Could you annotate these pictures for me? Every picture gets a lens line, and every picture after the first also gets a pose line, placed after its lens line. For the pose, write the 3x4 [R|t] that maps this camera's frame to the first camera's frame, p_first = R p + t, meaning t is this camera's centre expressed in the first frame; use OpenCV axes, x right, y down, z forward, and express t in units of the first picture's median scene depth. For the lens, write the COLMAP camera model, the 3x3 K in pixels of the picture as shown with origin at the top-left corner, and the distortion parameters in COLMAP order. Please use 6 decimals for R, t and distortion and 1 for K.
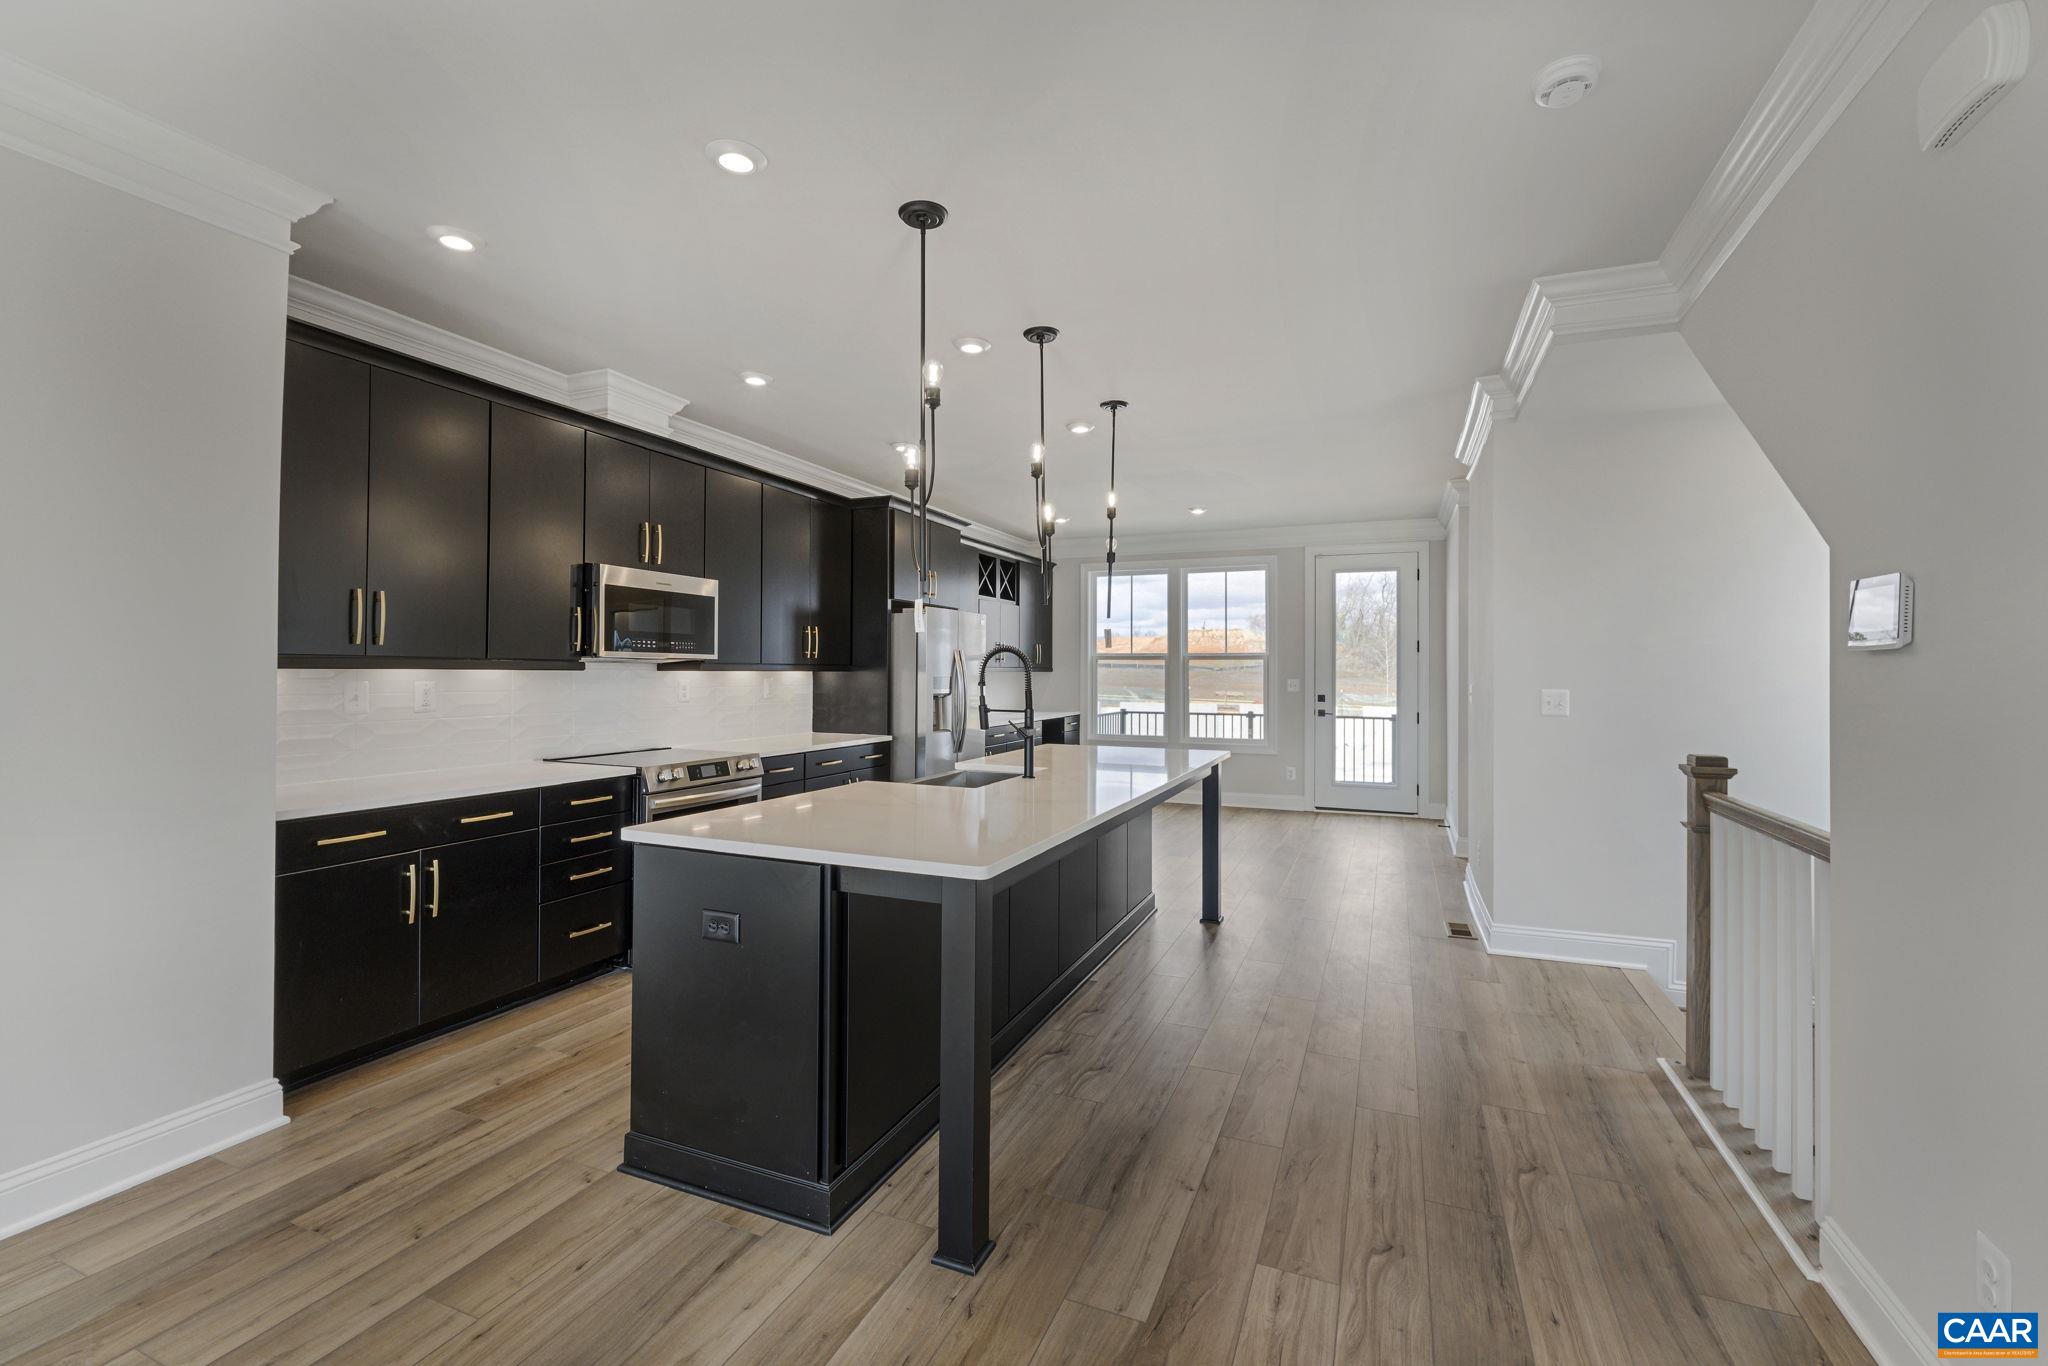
lens RADIAL K [[869.4, 0, 1020.3], [0, 869.4, 676.3], [0, 0, 1]] dist [-0.000276, -0.000153]
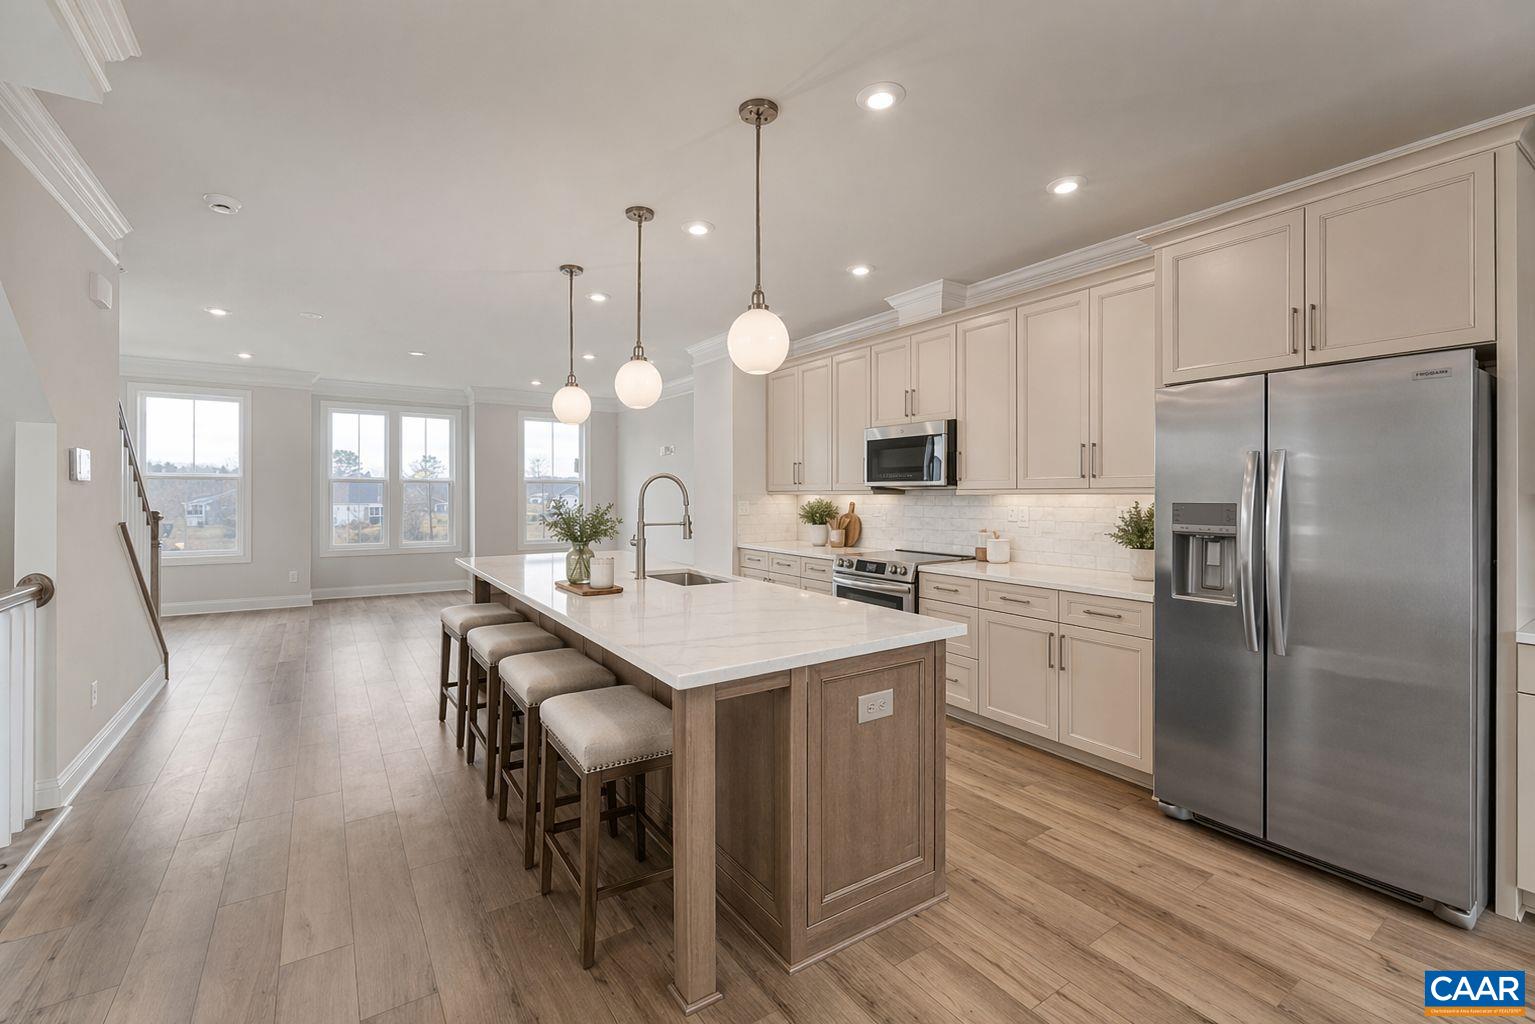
lens RADIAL K [[674.7, 0, 771.2], [0, 674.7, 486.8], [0, 0, 1]] dist [0.009623, 0.000376]
pose [[-0.538582, -0.013476, -0.842465, 0.622842], [-0.008372, 0.999908, -0.010643, -0.005364], [0.842531, 0.001321, -0.538646, 1.433175]]
